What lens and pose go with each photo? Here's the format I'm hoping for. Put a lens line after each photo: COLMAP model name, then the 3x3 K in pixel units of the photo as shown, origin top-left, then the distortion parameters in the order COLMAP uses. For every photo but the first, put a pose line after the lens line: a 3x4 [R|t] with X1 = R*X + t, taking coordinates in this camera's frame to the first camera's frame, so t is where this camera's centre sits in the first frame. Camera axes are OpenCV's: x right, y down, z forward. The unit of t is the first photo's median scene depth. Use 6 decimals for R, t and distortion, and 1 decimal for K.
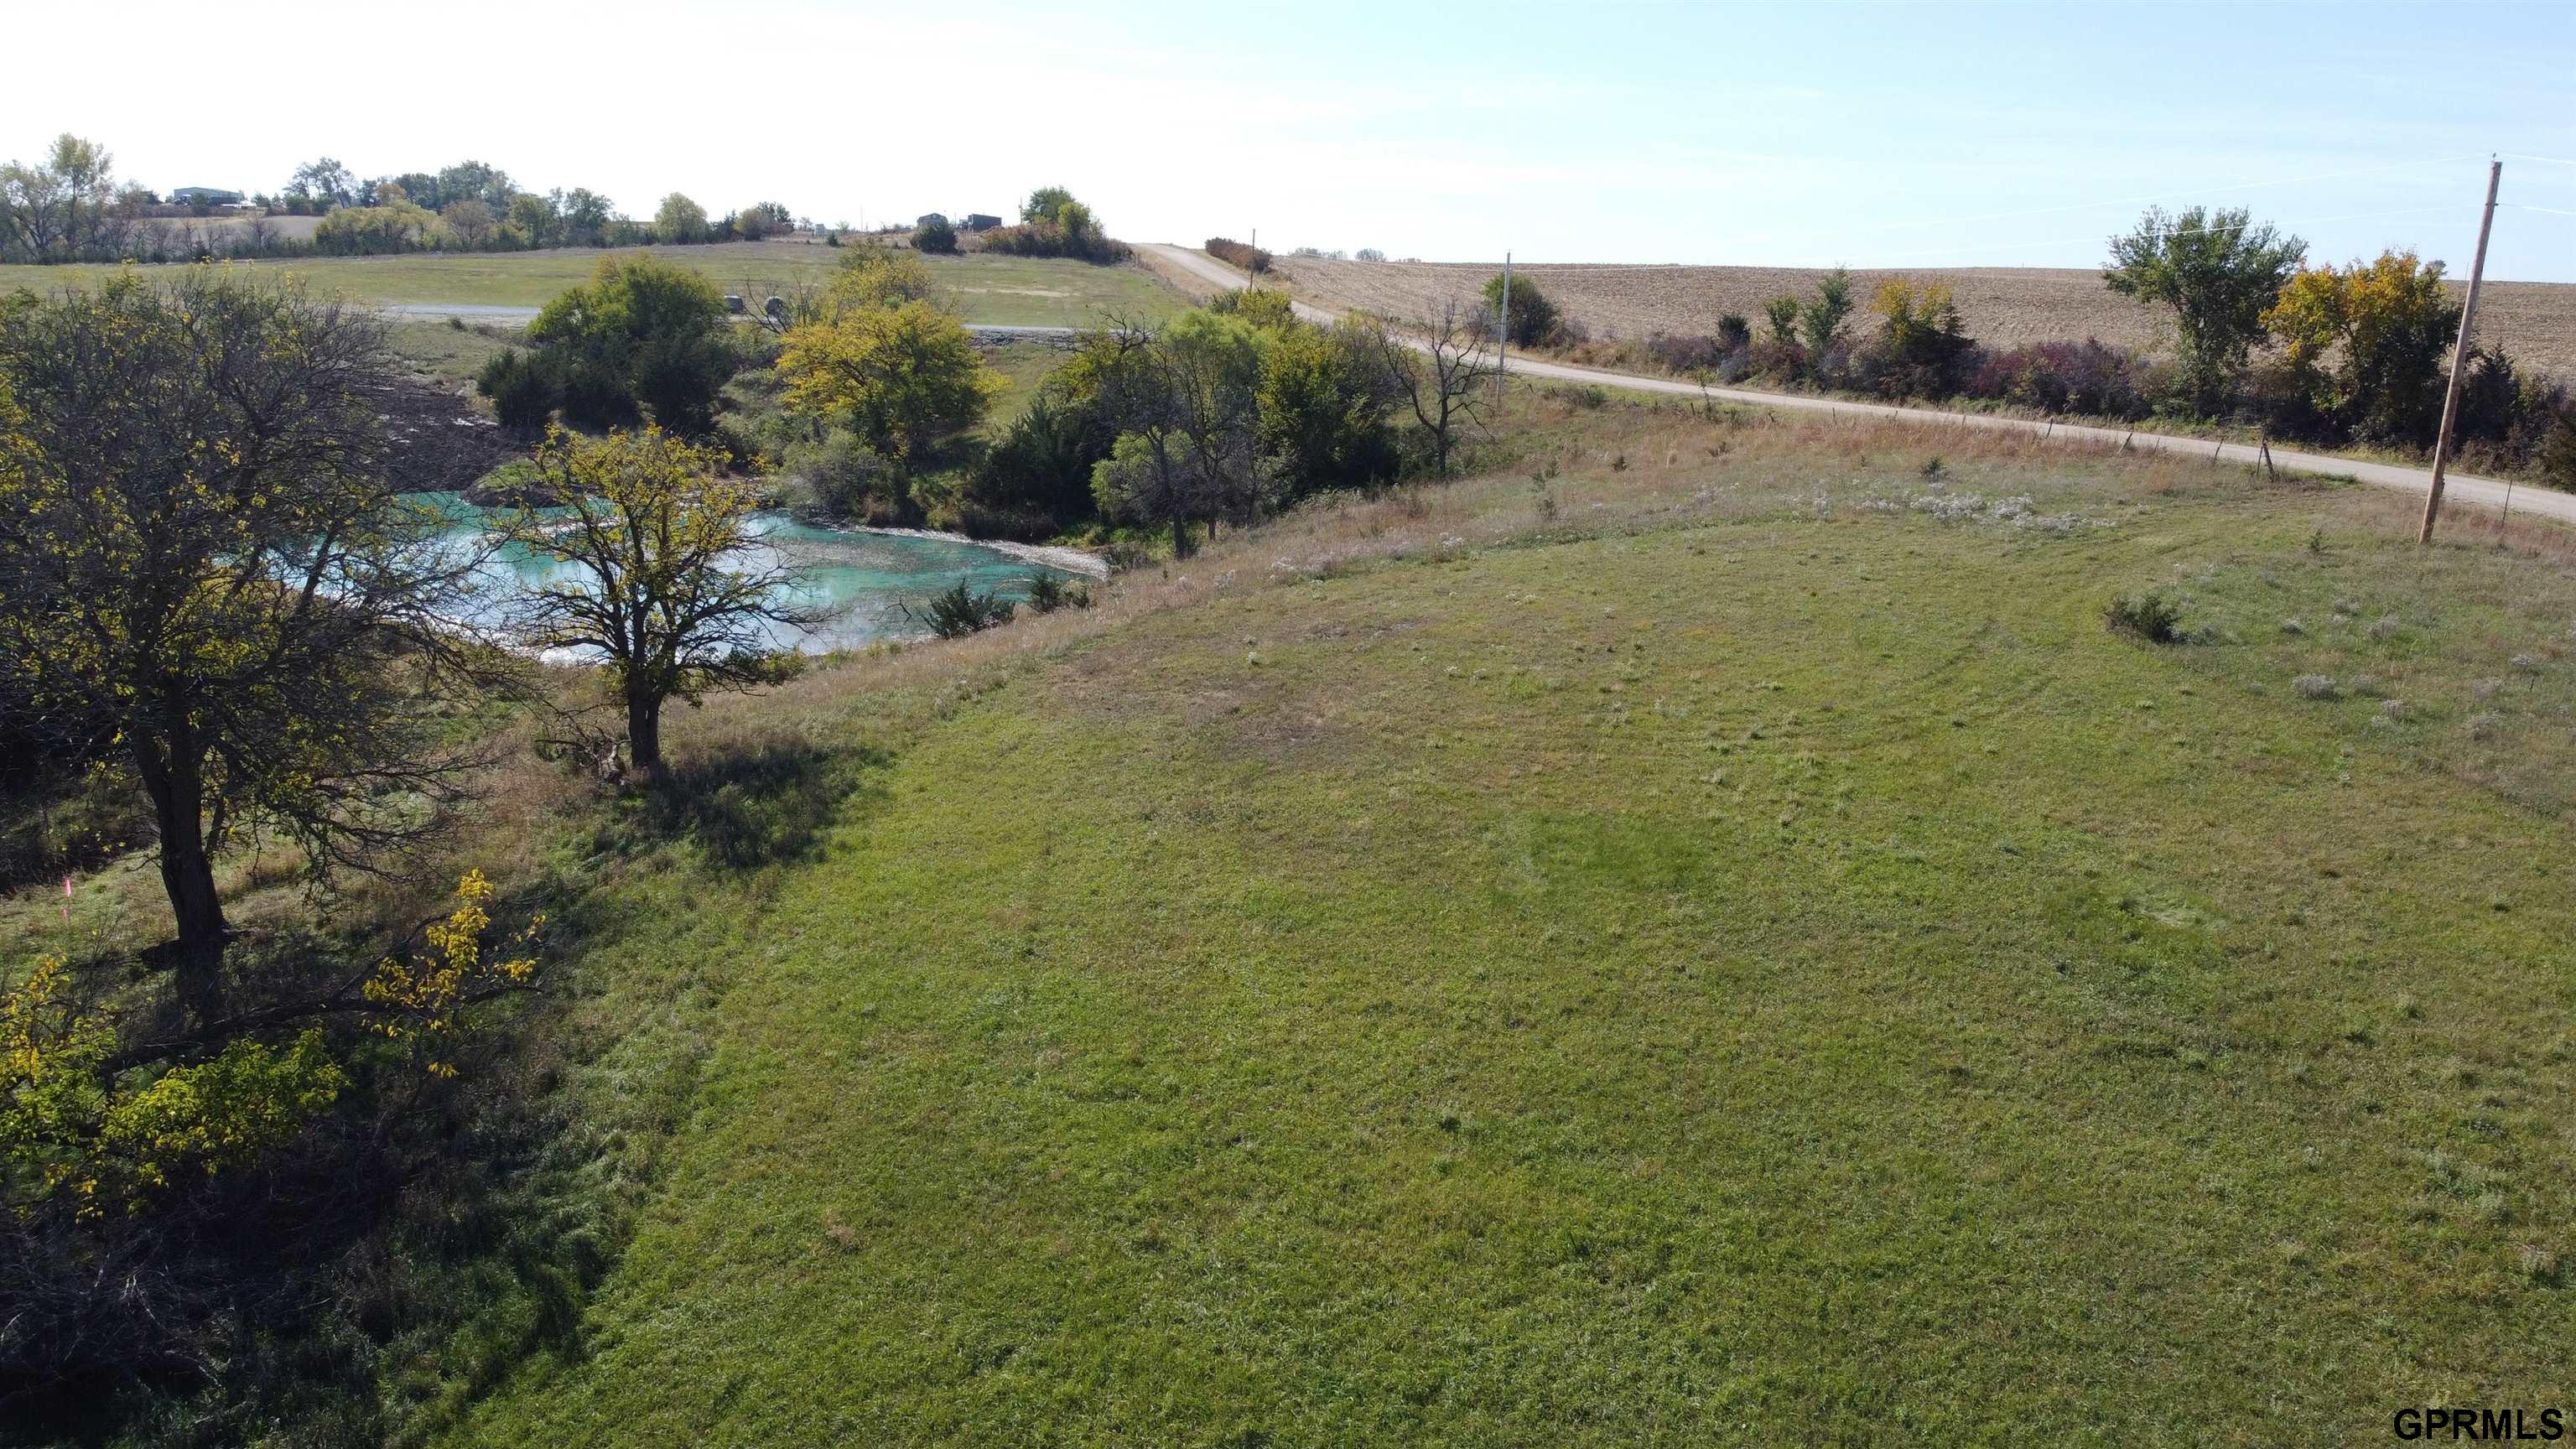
lens RADIAL K [[1946.9, 0, 1290.4], [0, 1946.9, 721.8], [0, 0, 1]] dist [-0.012568, 0.009642]
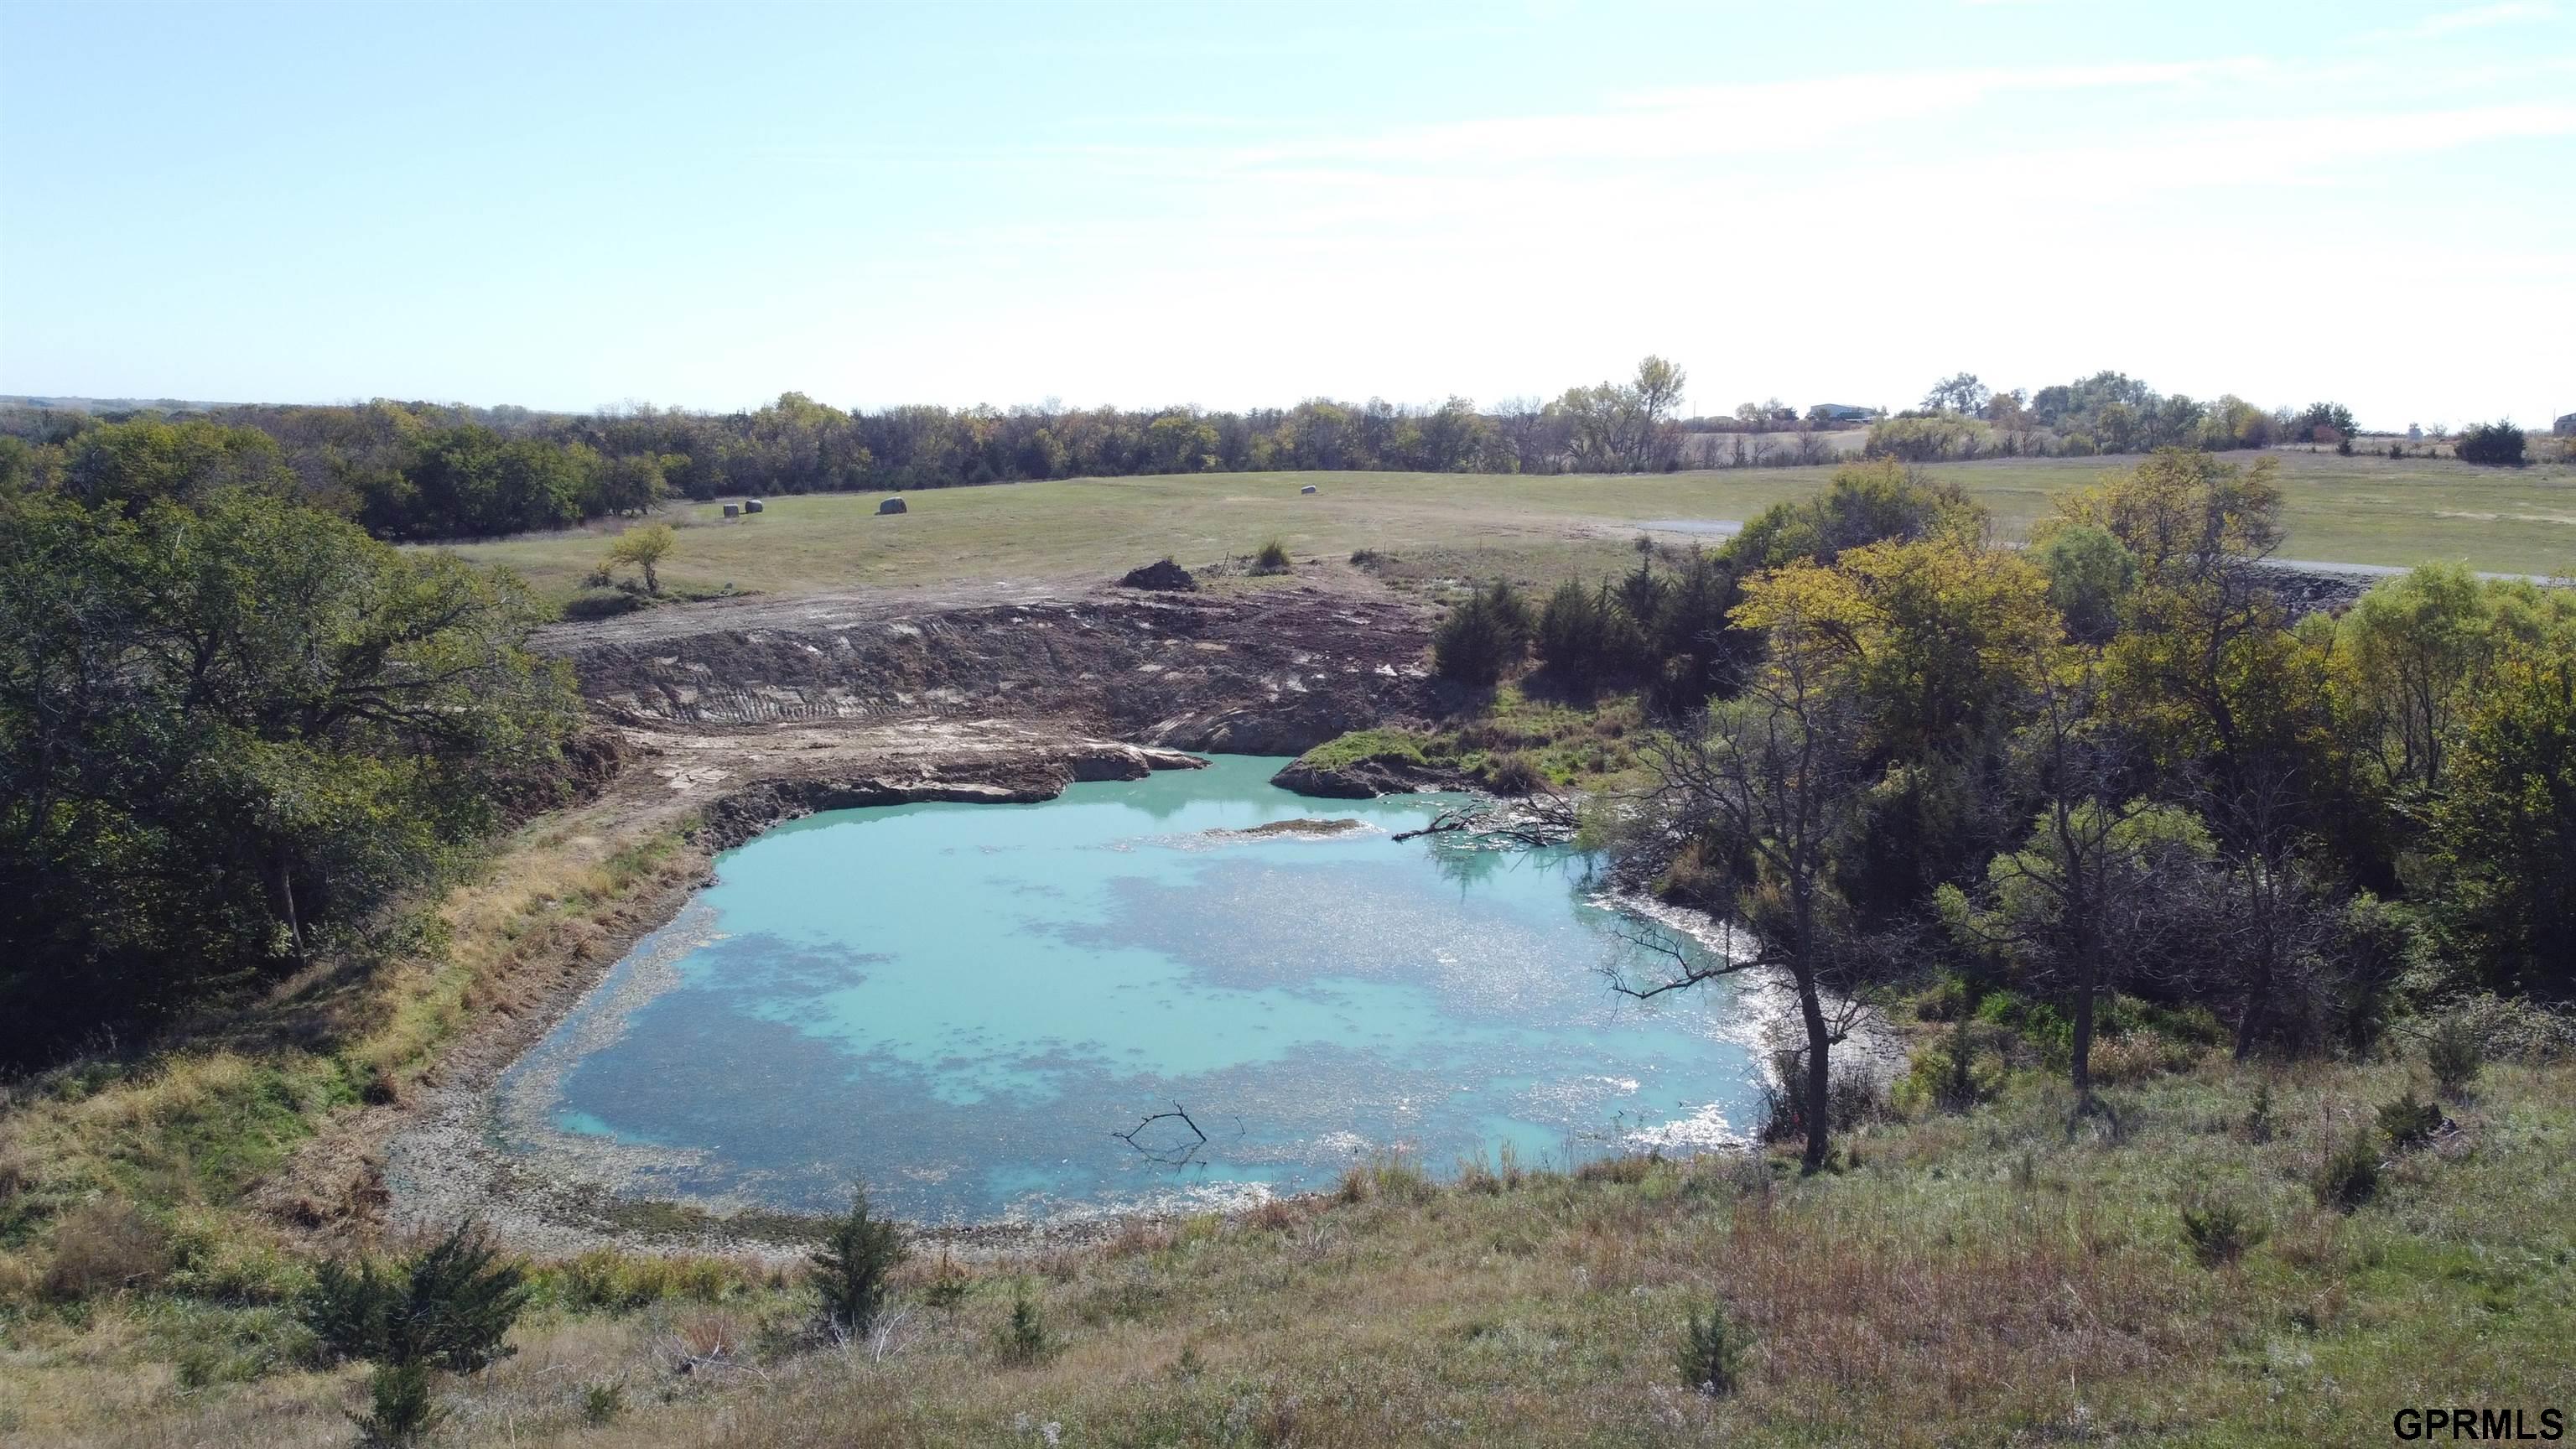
lens RADIAL K [[1946.9, 0, 1273.5], [0, 1946.9, 737.0], [0, 0, 1]] dist [-0.012568, 0.009642]
pose [[0.674388, 0.101224, -0.731406, 0.042809], [-0.172509, 0.984745, -0.022775, -0.034953], [0.717942, 0.141533, 0.681562, 0.148678]]
